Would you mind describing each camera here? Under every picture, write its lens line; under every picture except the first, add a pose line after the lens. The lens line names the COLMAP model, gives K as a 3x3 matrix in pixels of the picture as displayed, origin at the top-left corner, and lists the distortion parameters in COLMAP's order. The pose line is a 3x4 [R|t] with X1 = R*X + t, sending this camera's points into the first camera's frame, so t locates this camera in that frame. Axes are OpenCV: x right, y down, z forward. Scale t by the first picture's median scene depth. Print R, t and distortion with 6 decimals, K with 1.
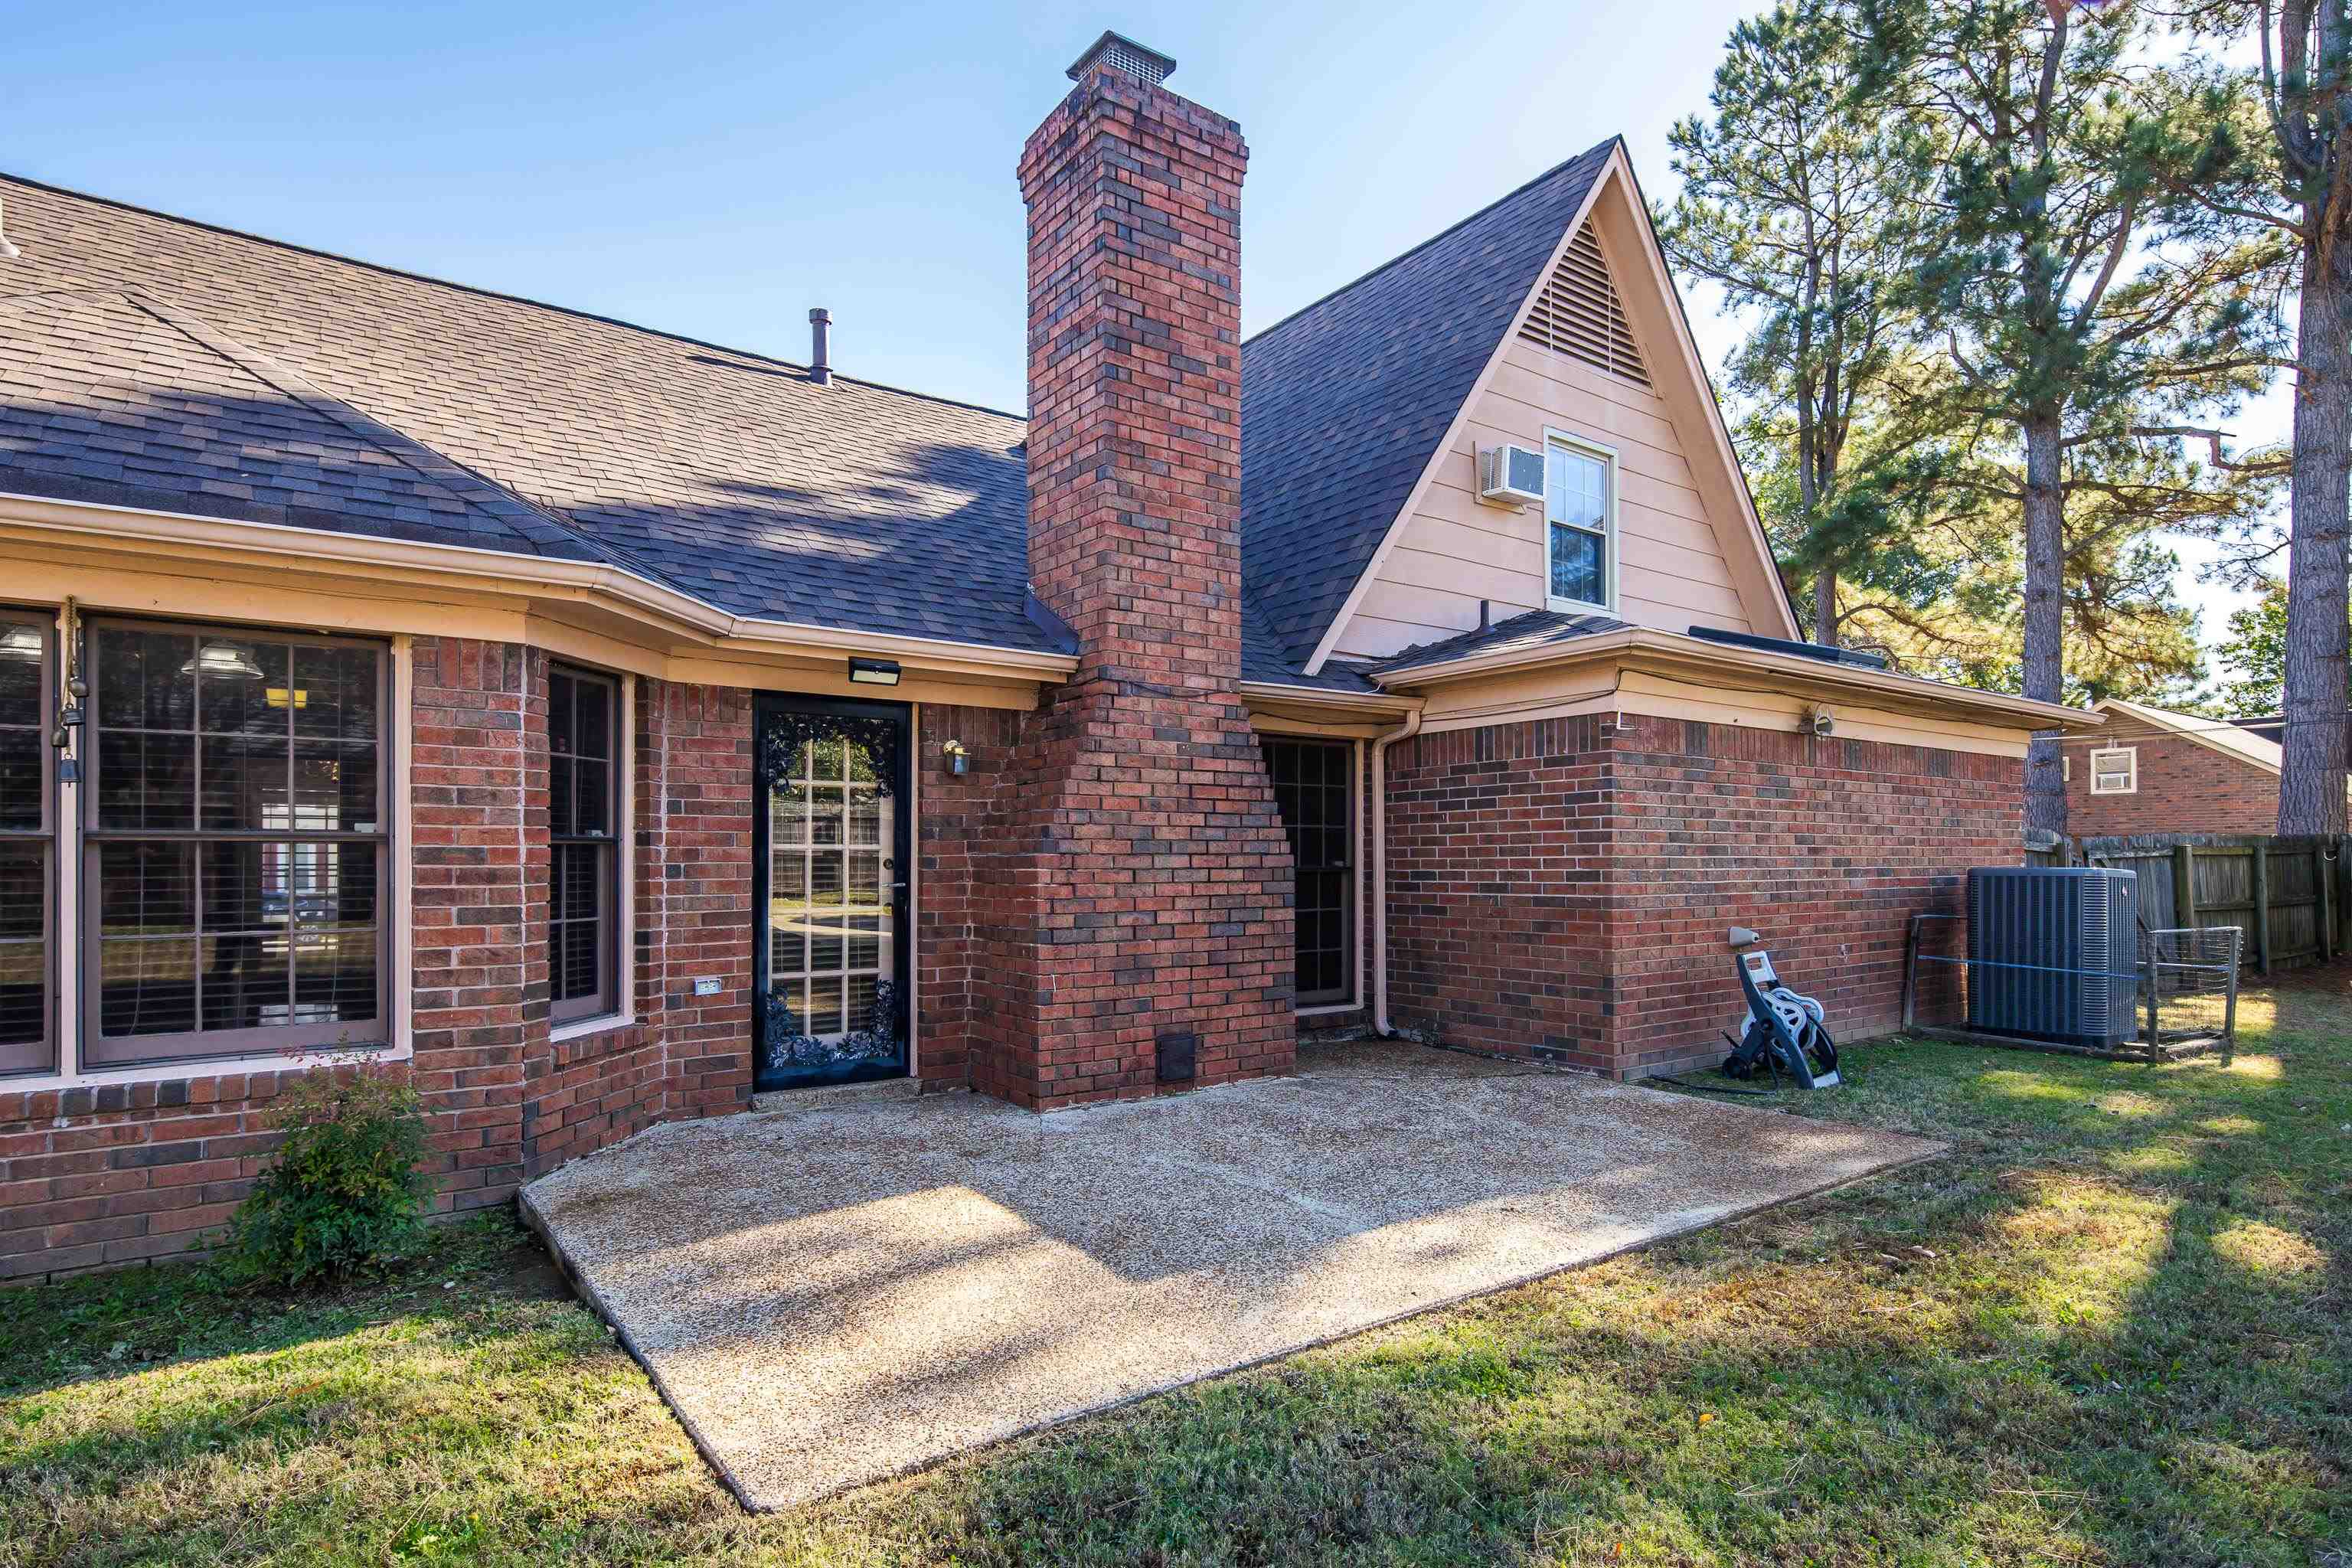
lens RADIAL K [[1160.2, 0, 1136.0], [0, 1160.2, 860.3], [0, 0, 1]] dist [0.001358, 0.000174]
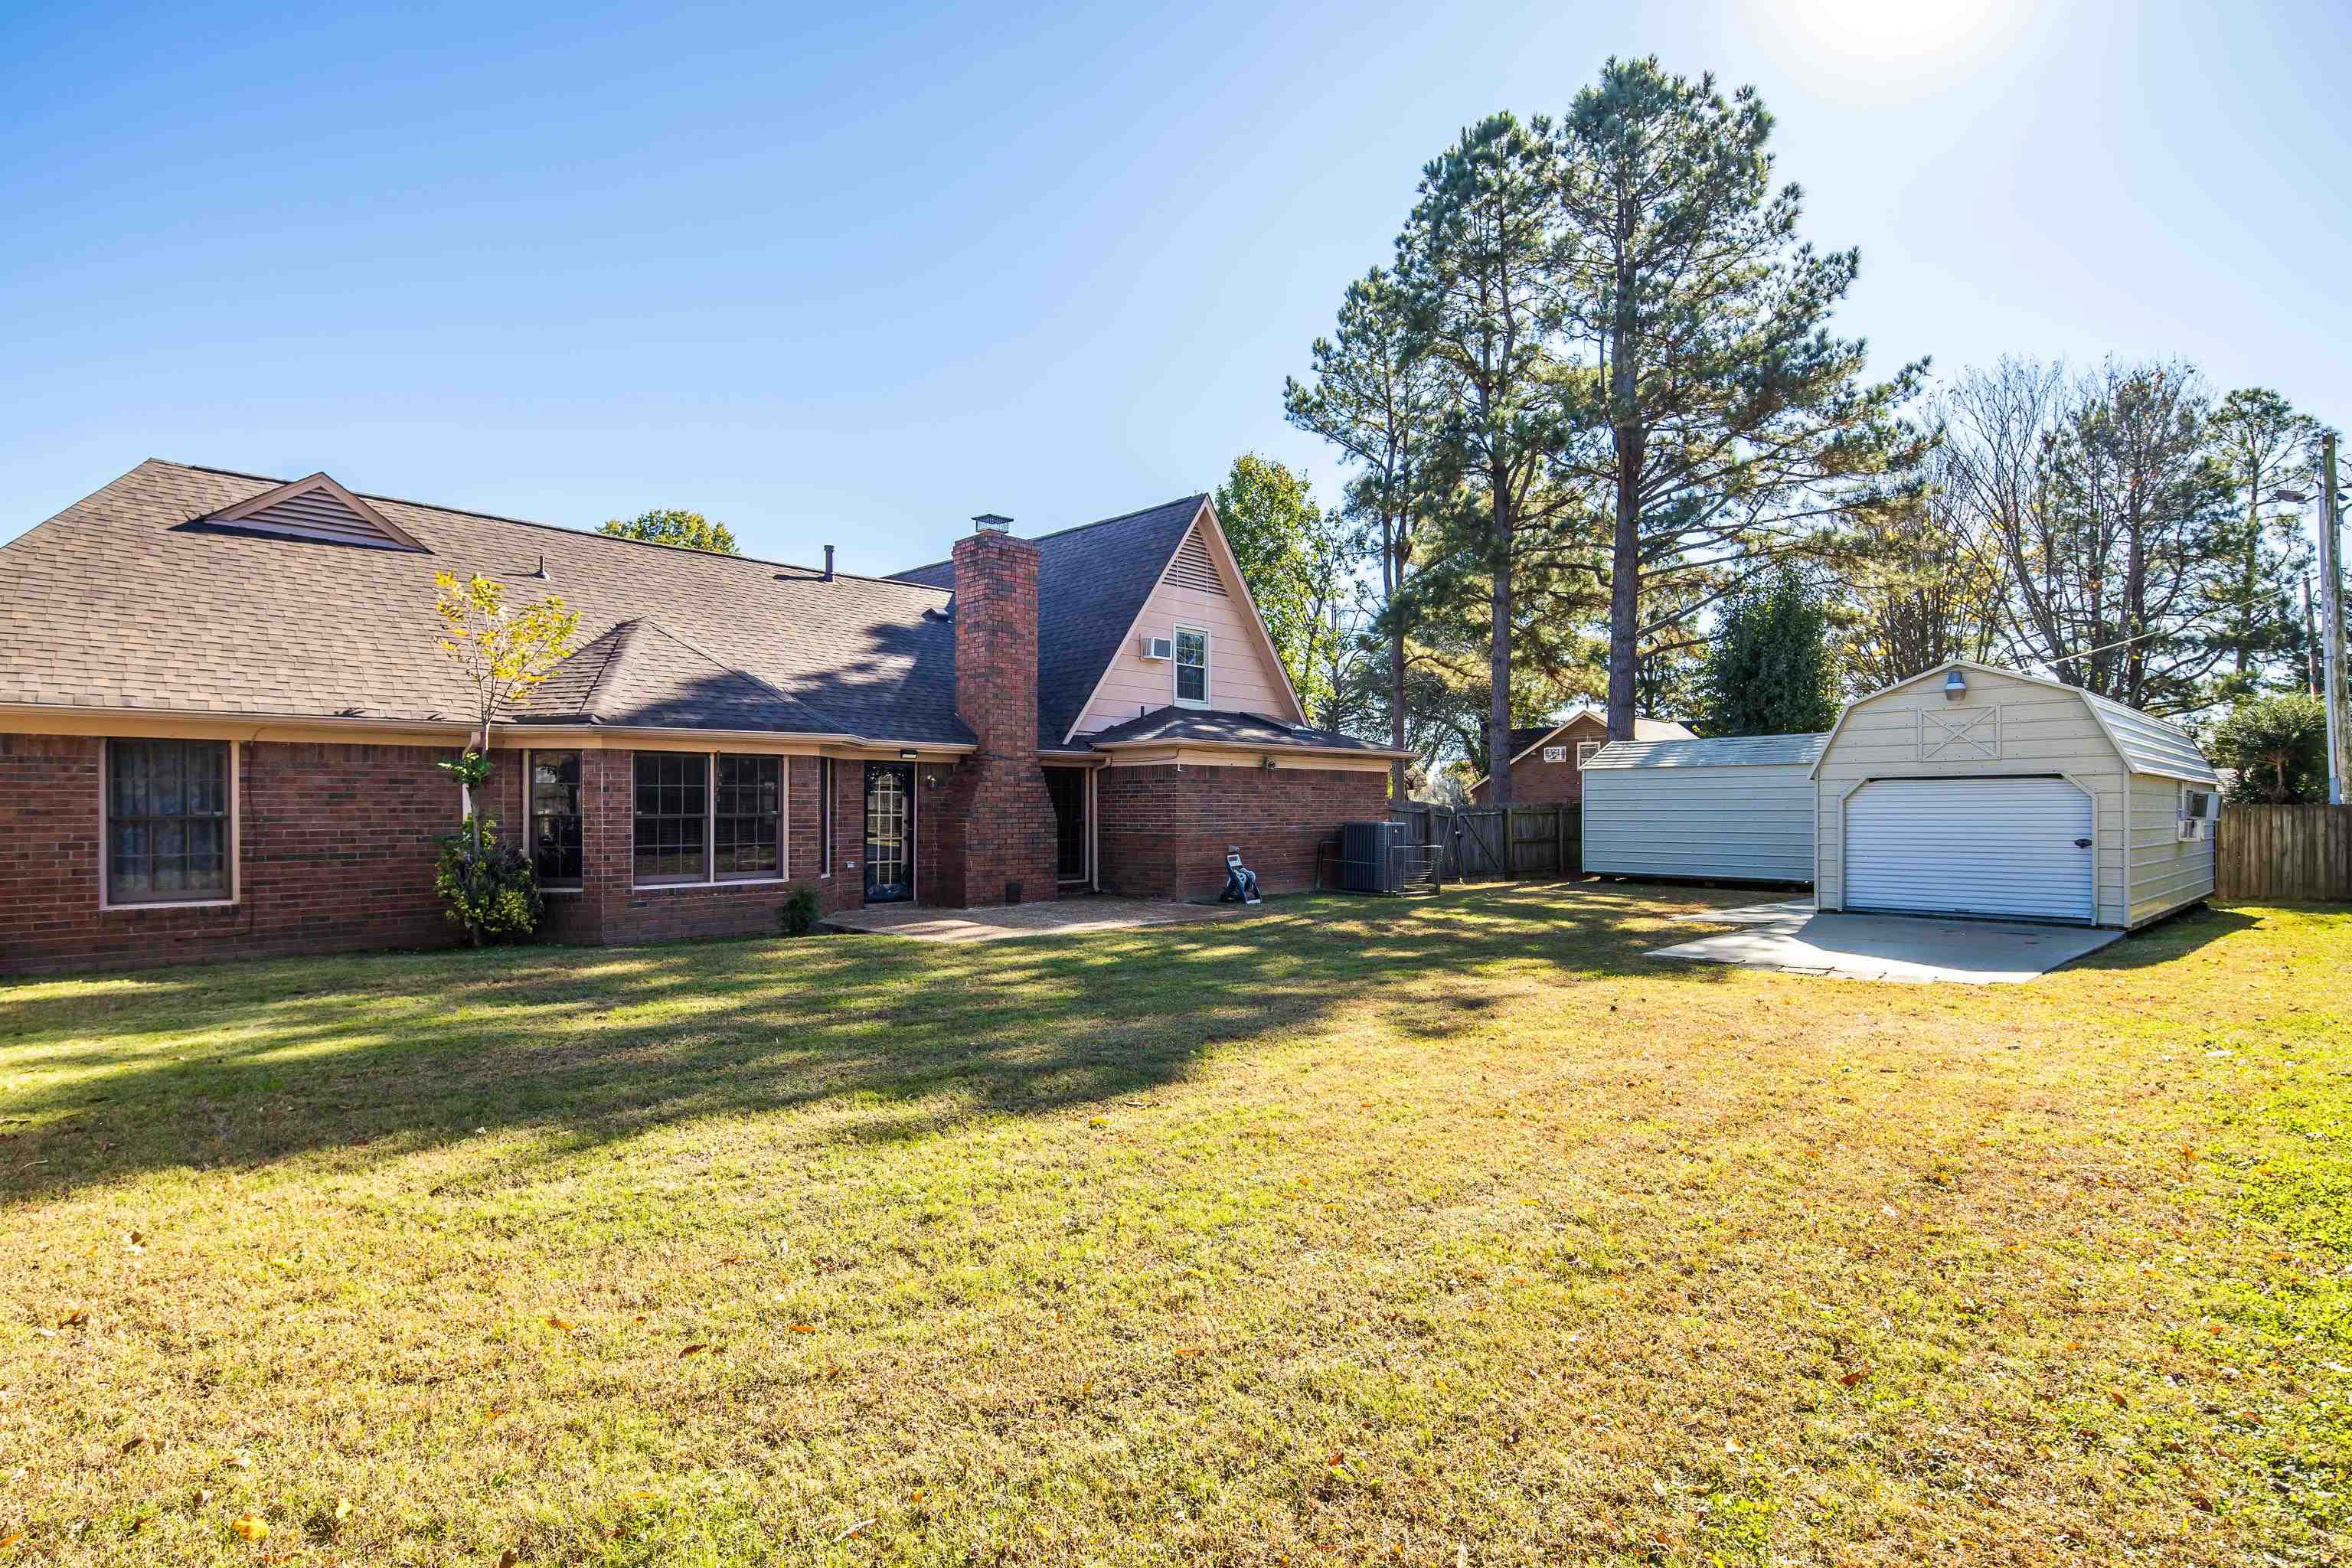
lens RADIAL K [[1146.9, 0, 1134.6], [0, 1146.9, 804.8], [0, 0, 1]] dist [-0.003281, 0.000286]
pose [[0.984058, 0.004204, 0.177800, -0.159886], [-0.004638, 0.999987, 0.002028, -0.041896], [-0.177790, -0.002820, 0.984064, -1.653562]]
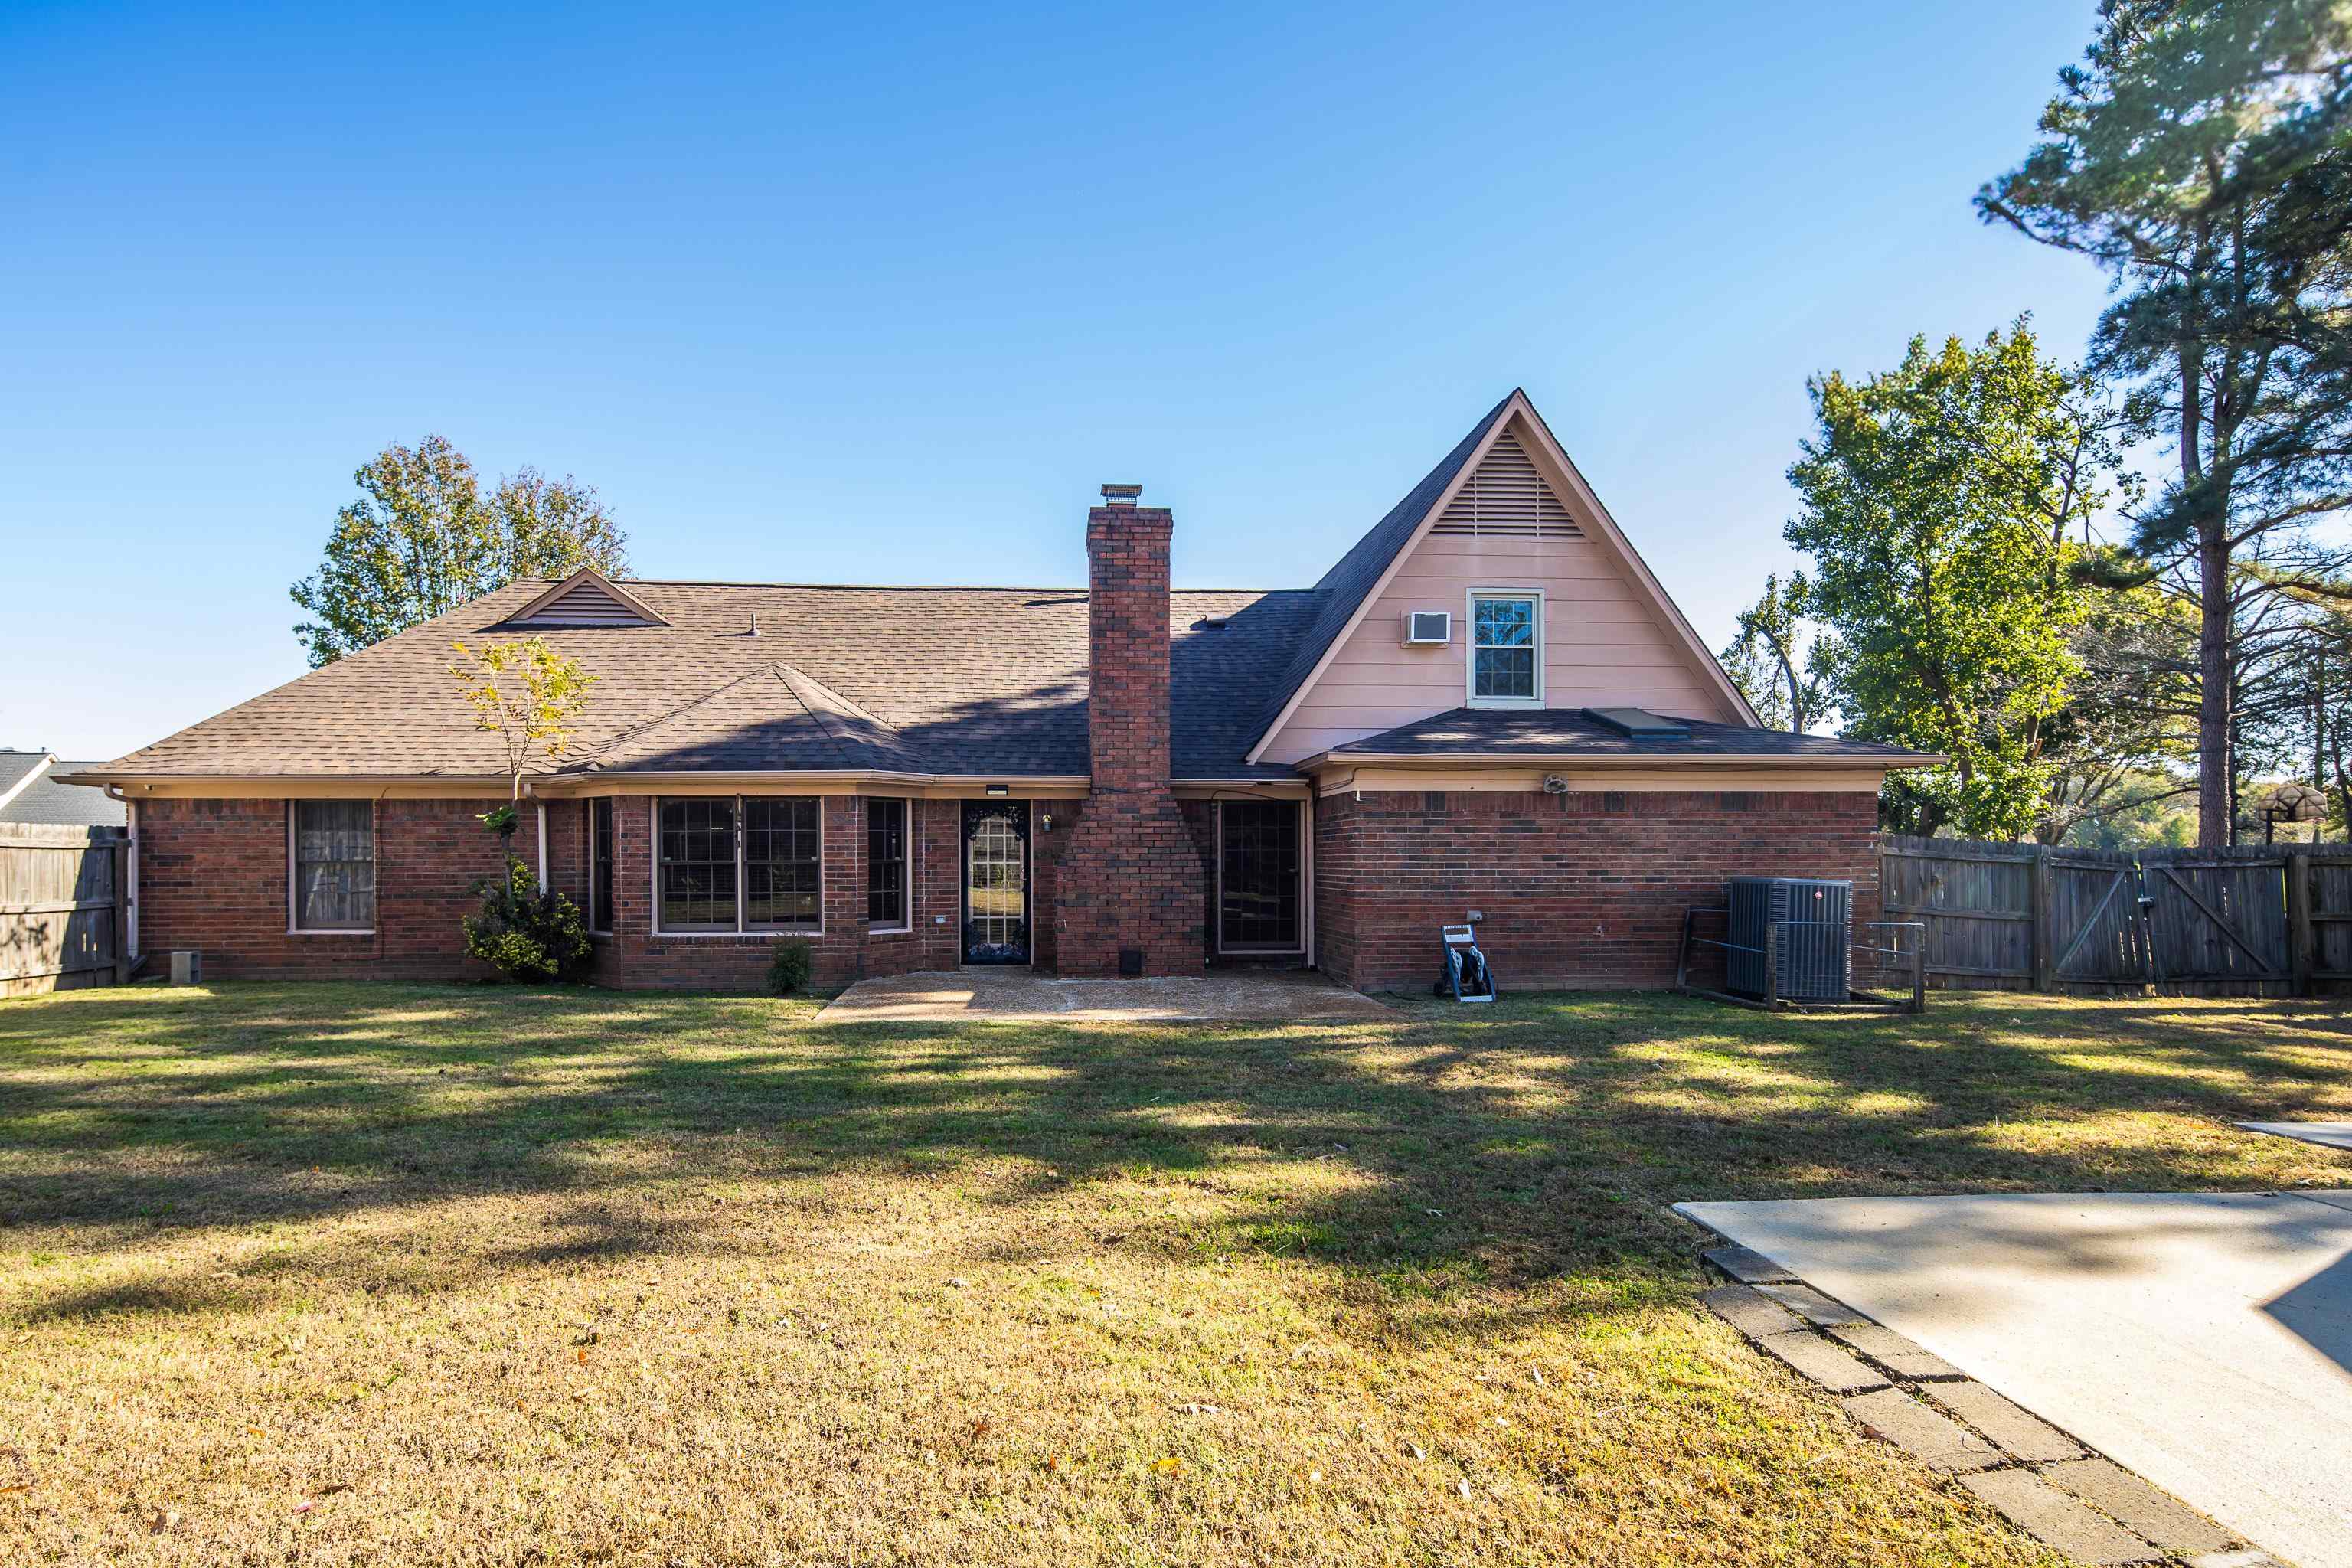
lens RADIAL K [[1160.2, 0, 1152.4], [0, 1160.2, 865.2], [0, 0, 1]] dist [0.001358, 0.000174]
pose [[0.855168, 0.007303, -0.518299, 1.144843], [-0.000156, 0.999904, 0.013832, -0.036757], [0.518351, -0.011748, 0.855087, -0.781882]]
